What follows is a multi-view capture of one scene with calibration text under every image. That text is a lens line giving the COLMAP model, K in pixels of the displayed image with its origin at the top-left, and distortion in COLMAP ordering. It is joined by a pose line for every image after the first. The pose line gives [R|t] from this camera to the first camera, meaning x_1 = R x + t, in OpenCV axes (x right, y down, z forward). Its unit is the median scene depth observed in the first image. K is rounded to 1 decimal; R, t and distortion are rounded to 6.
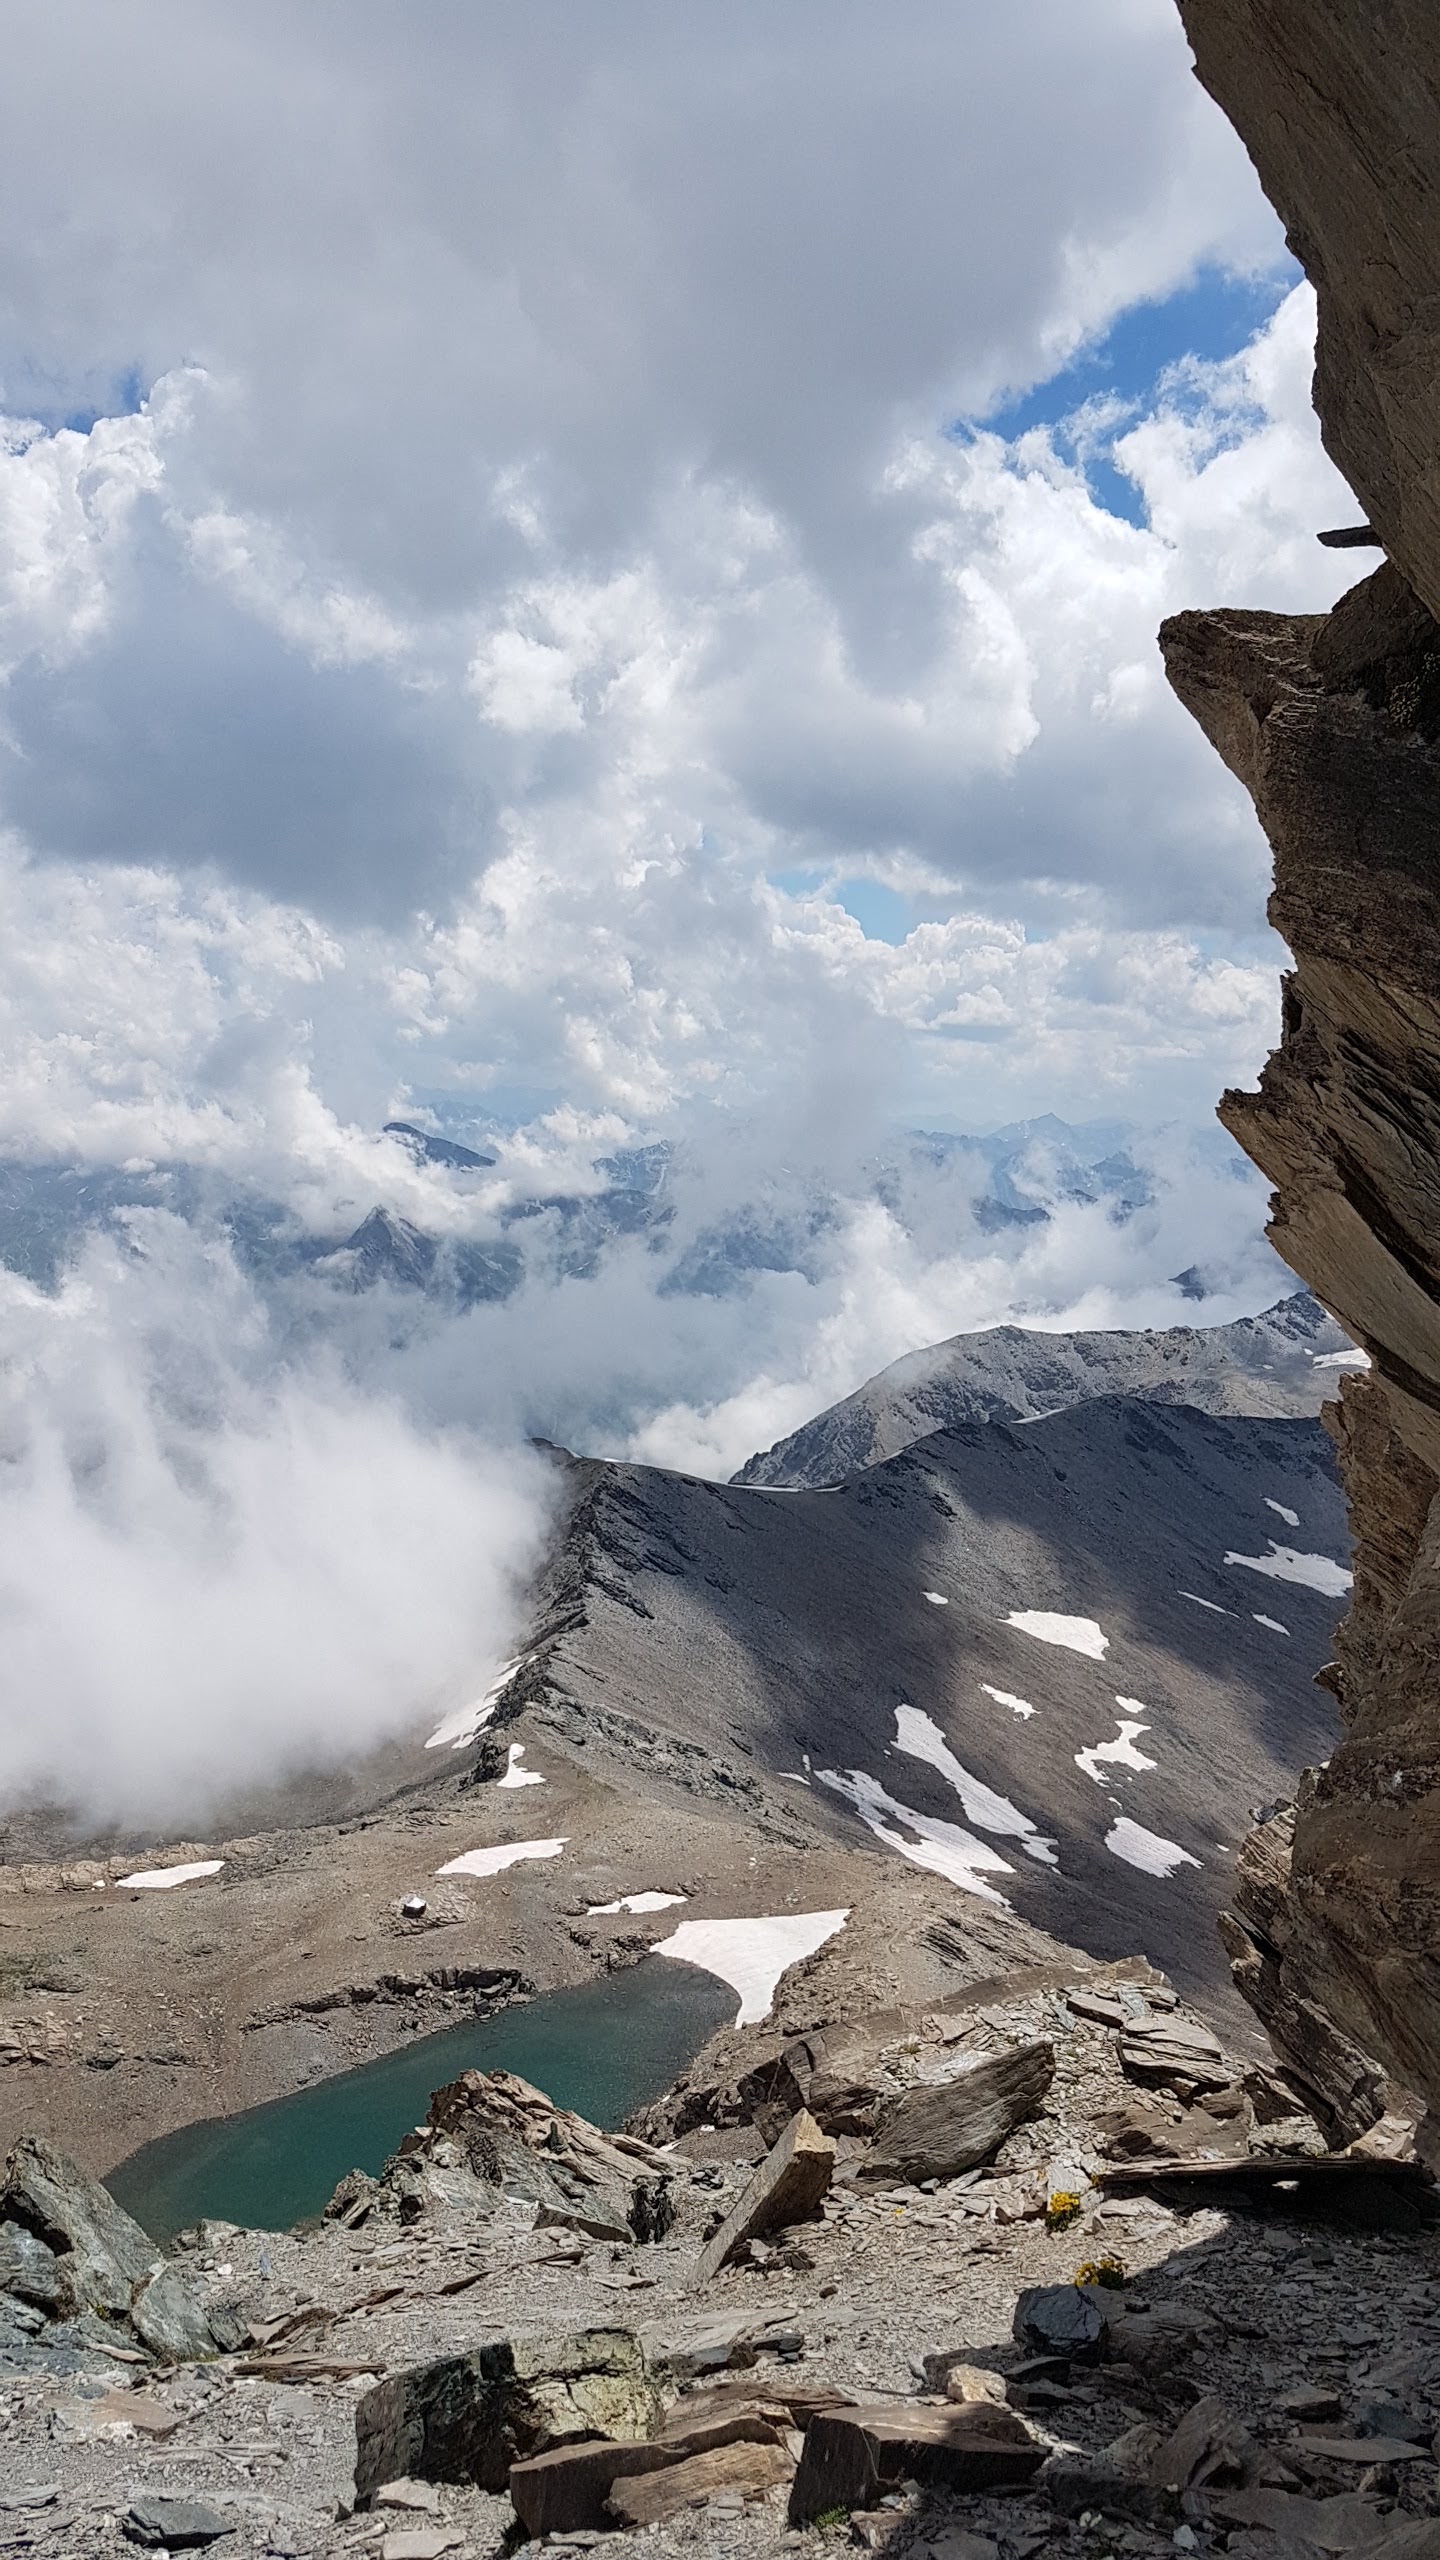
lens RADIAL K [[2044.4, 0, 709.2], [0, 2044.4, 1272.7], [0, 0, 1]] dist [-0.002719, -0.043295]
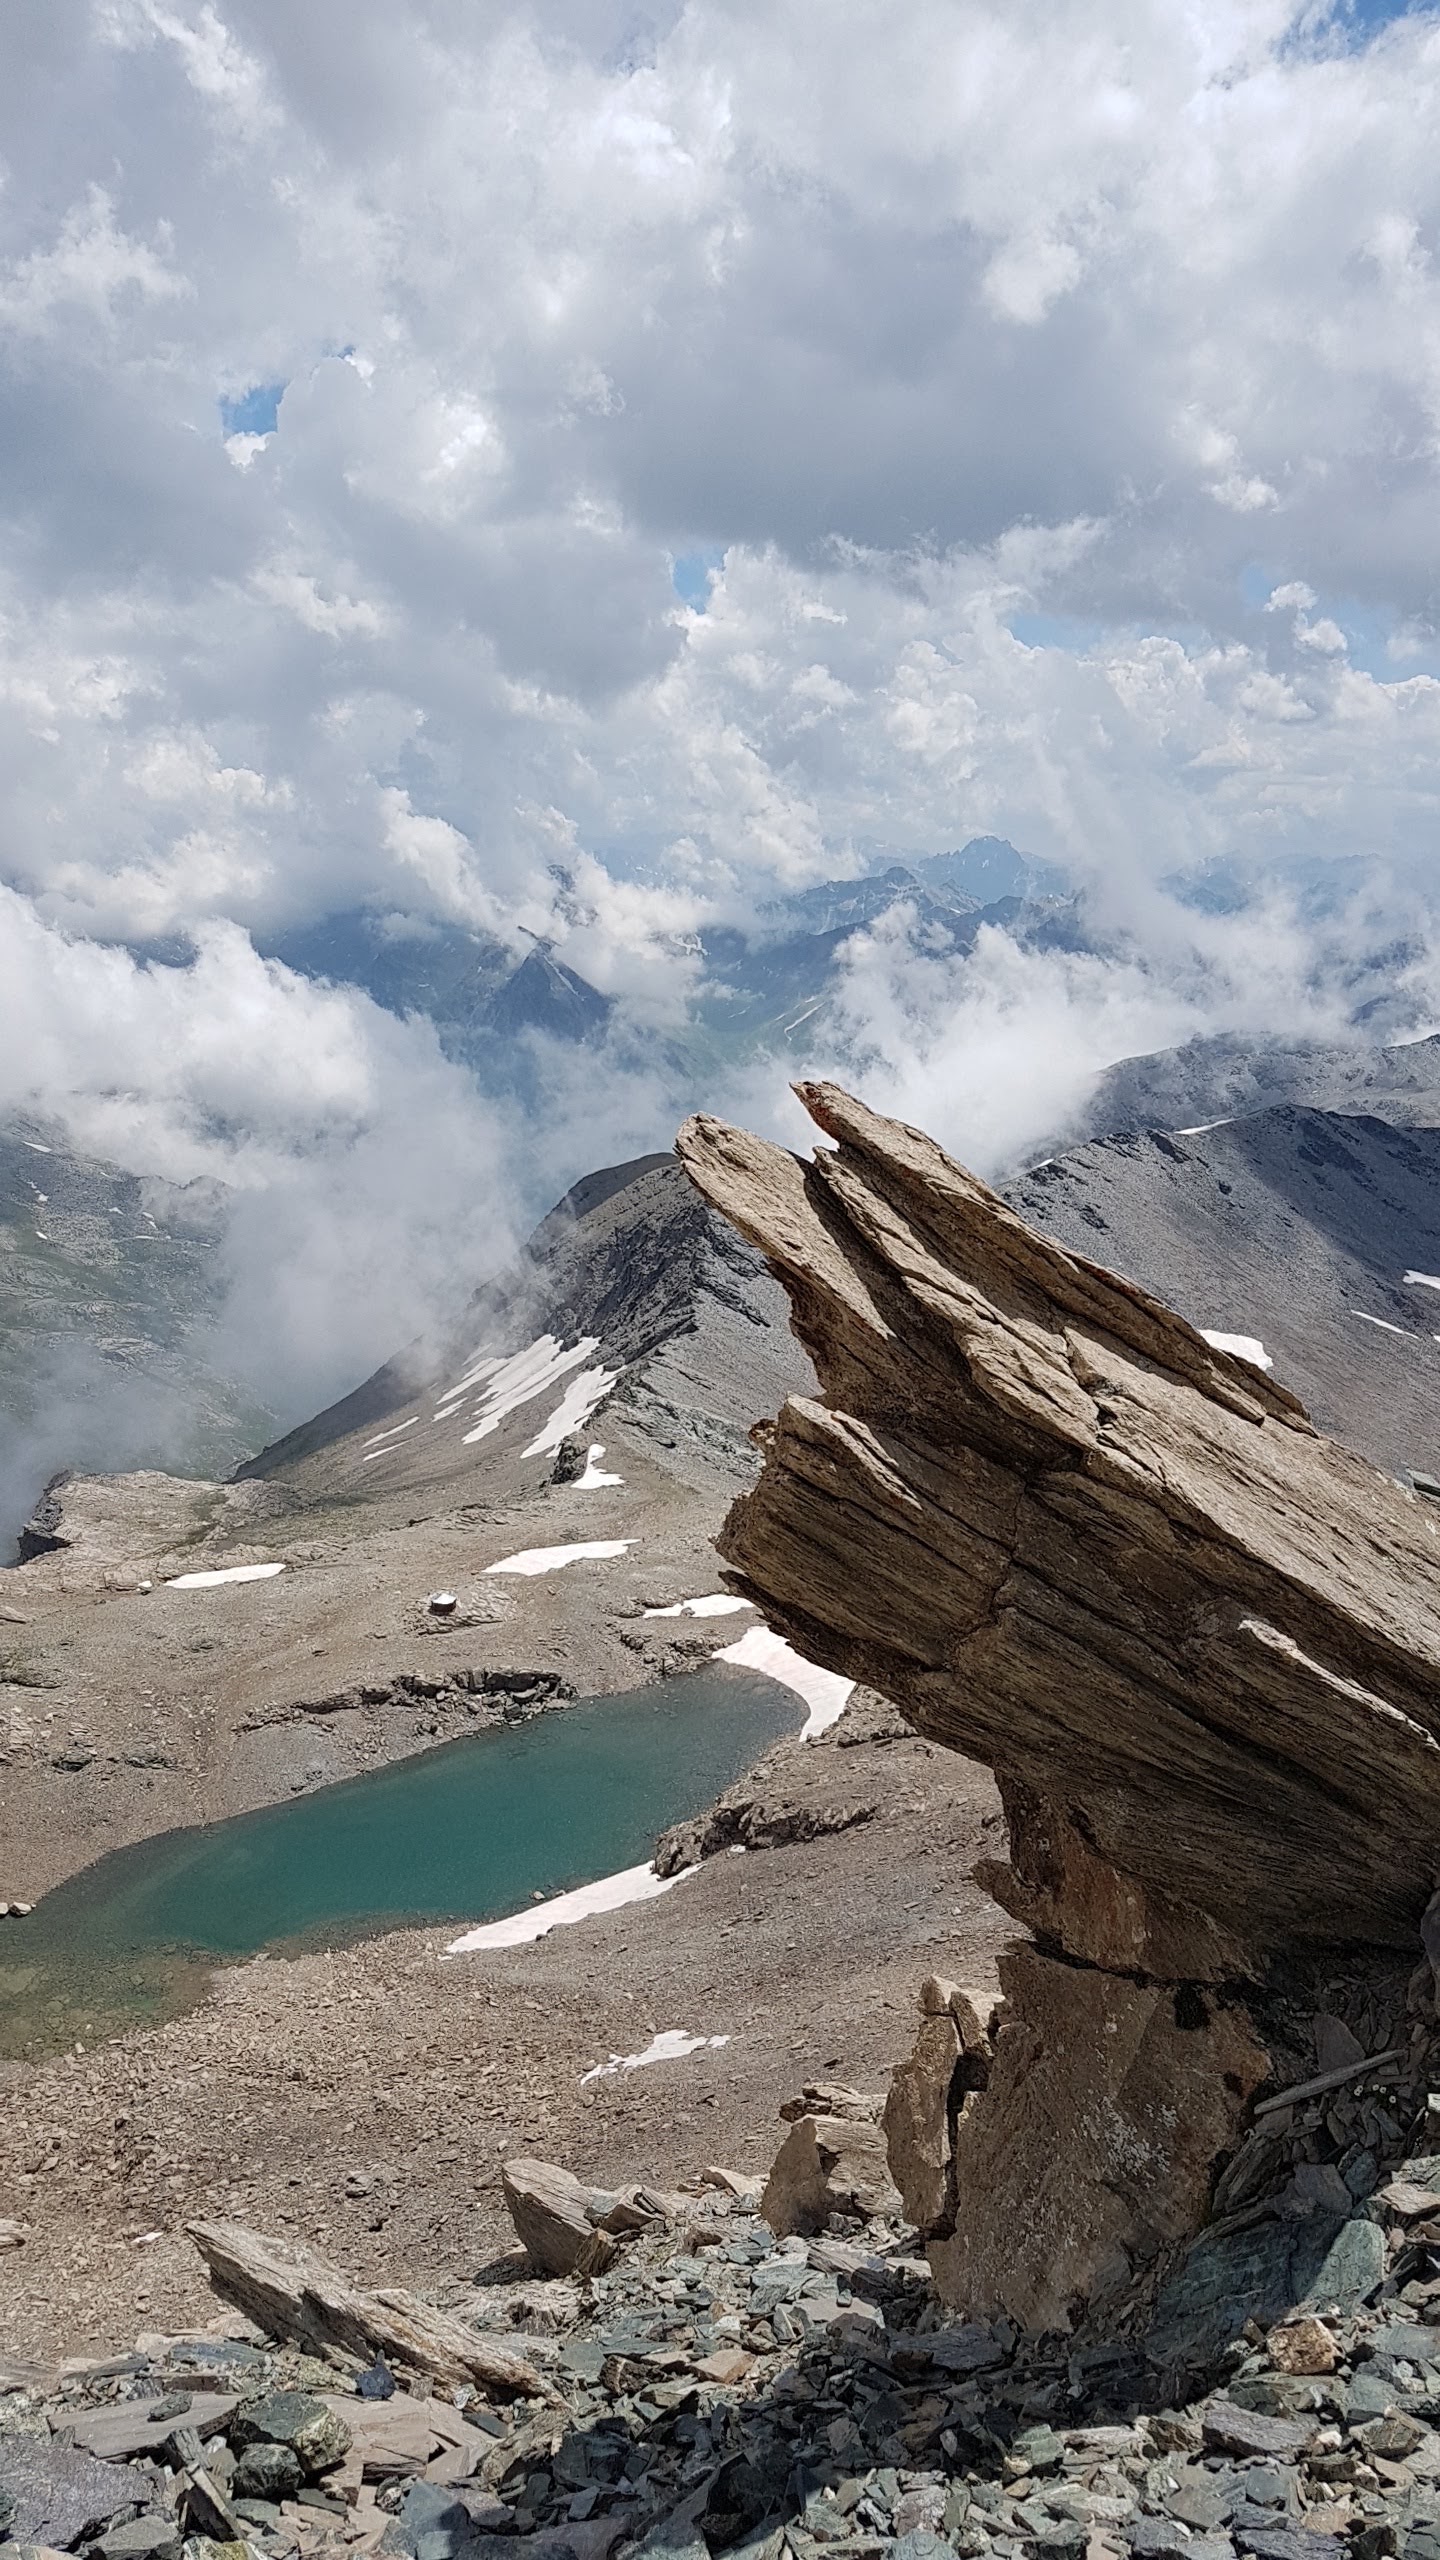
lens RADIAL K [[2044.4, 0, 703.3], [0, 2044.4, 1280.5], [0, 0, 1]] dist [-0.002719, -0.043295]
pose [[0.996000, -0.001119, -0.089346, 0.048309], [0.012111, 0.992385, 0.122578, 0.062775], [0.088528, -0.123170, 0.988429, 0.146580]]
